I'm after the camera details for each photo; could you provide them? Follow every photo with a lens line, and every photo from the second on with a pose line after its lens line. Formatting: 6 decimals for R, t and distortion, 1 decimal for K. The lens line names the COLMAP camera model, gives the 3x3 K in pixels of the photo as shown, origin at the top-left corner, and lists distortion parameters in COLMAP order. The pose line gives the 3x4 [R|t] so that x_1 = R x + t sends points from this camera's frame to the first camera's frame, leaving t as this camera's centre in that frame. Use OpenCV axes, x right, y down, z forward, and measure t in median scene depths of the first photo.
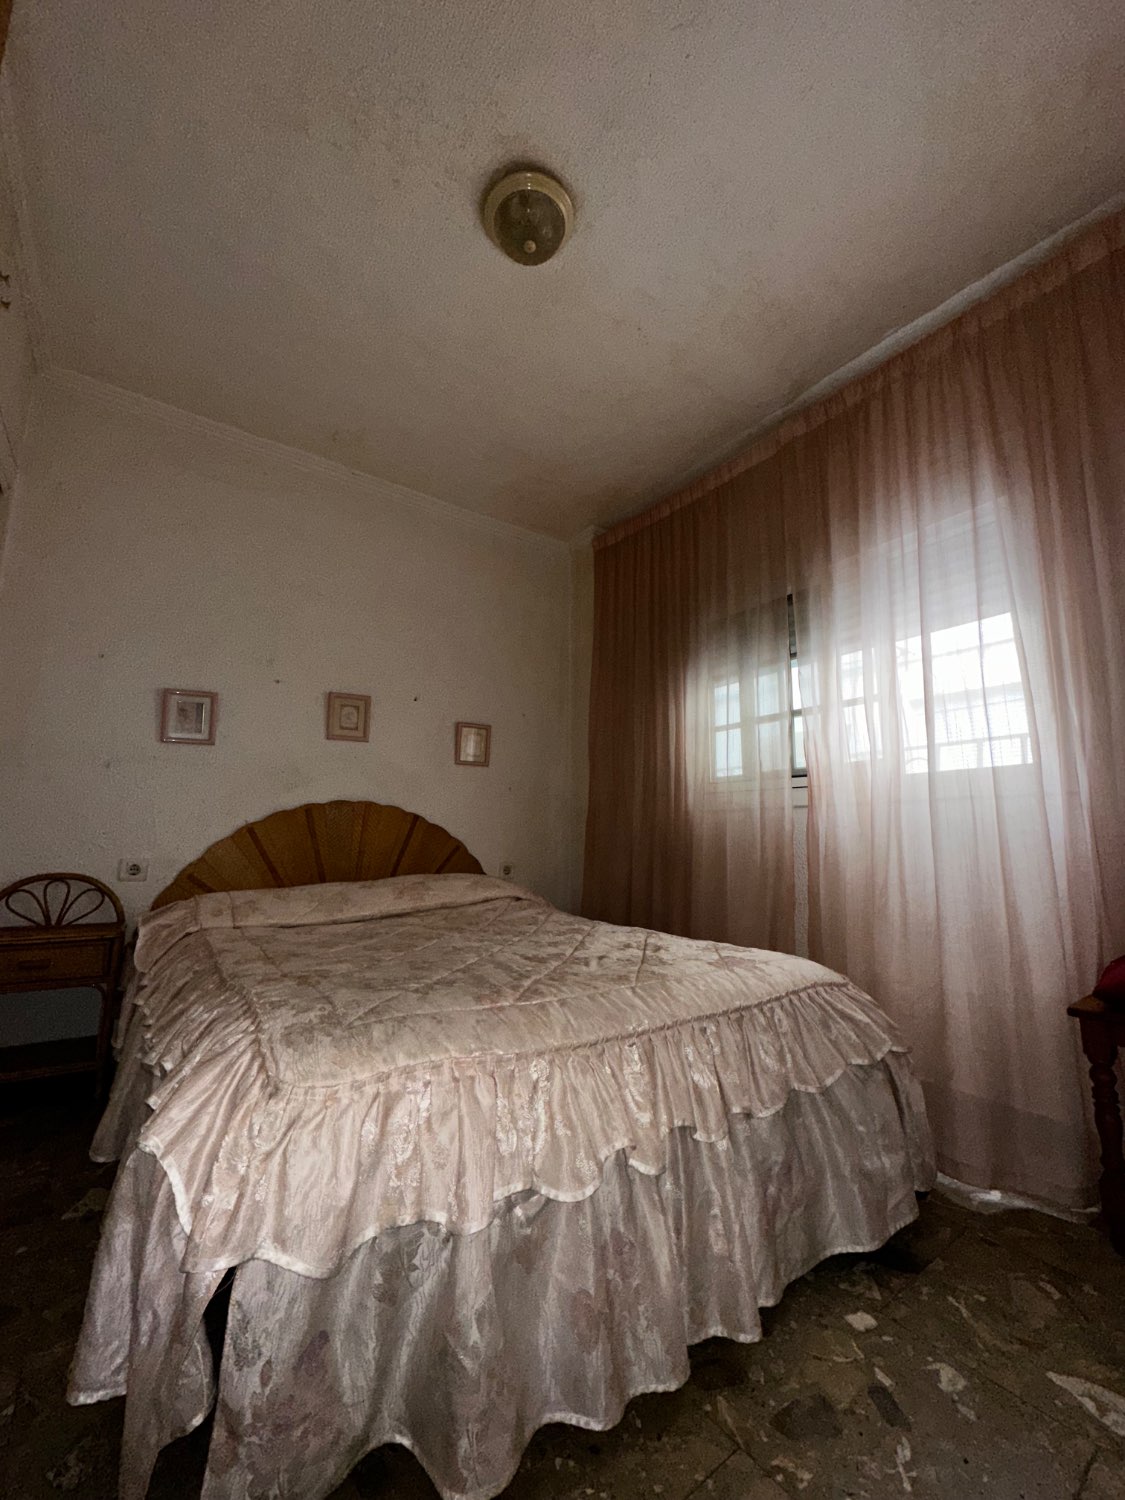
lens RADIAL K [[602.6, 0, 561.8], [0, 602.6, 755.3], [0, 0, 1]] dist [-0.001719, 0.000127]
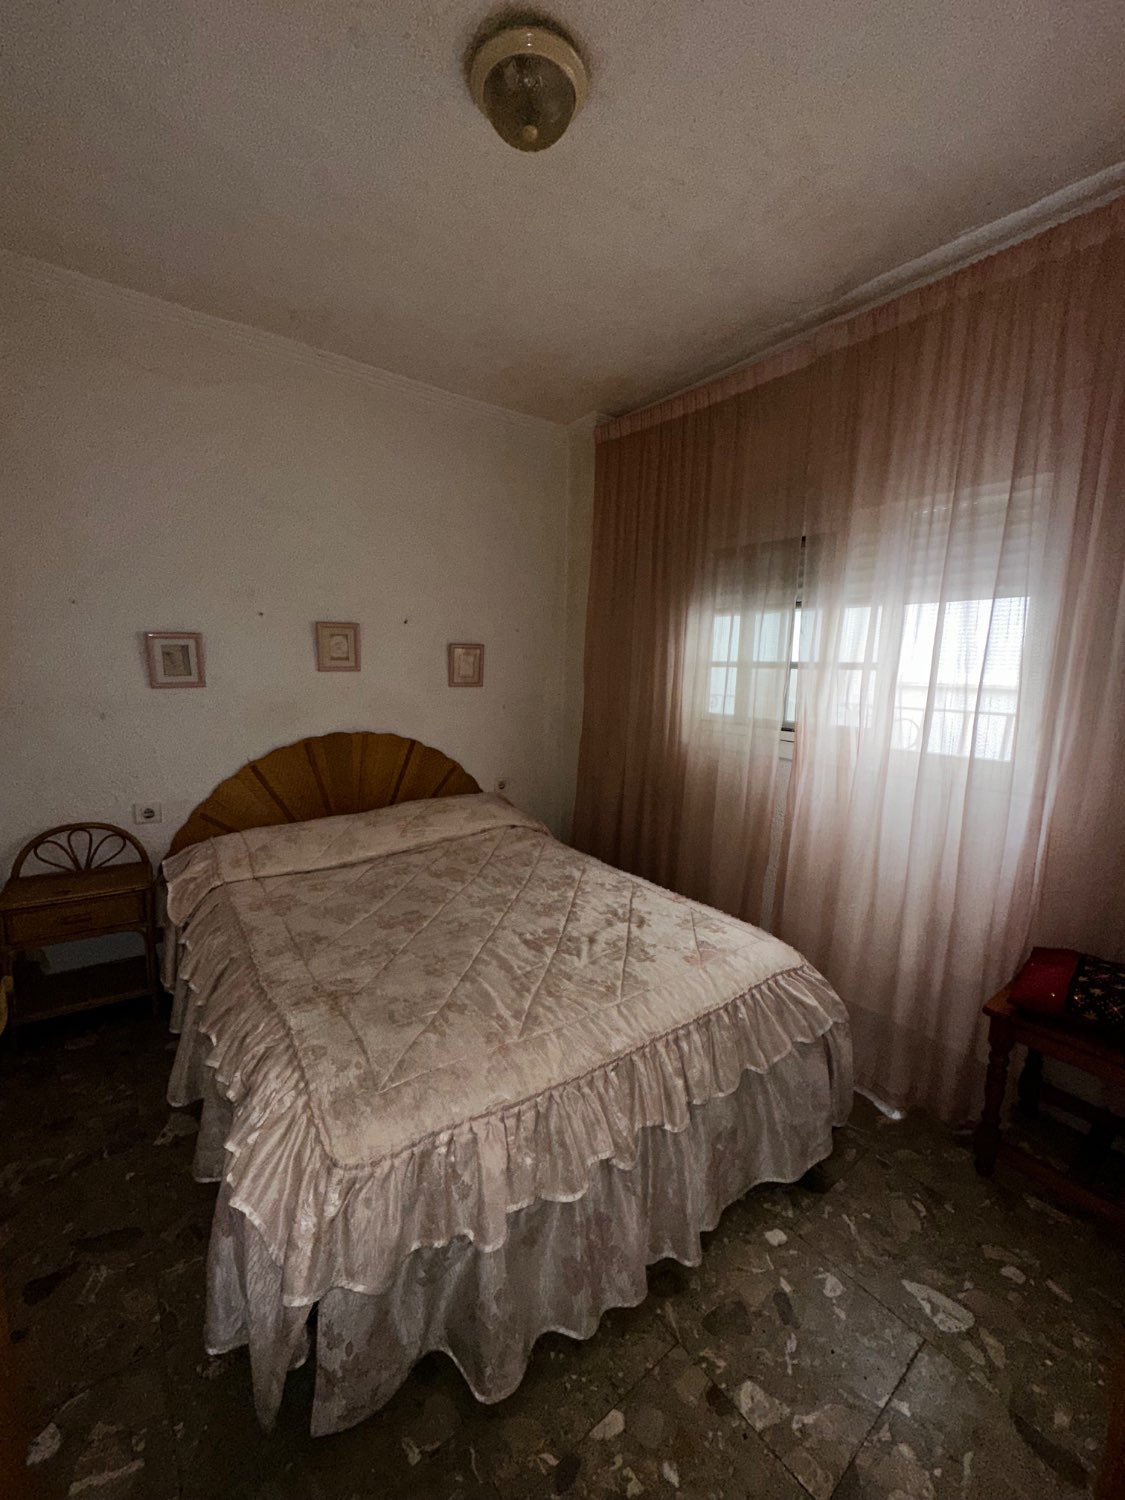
lens RADIAL K [[602.6, 0, 562.2], [0, 602.6, 759.1], [0, 0, 1]] dist [-0.001719, 0.000127]
pose [[0.999702, 0.013941, 0.020041, -0.015251], [-0.019171, 0.956567, 0.290882, -0.296943], [-0.015115, -0.291180, 0.956549, 0.016972]]
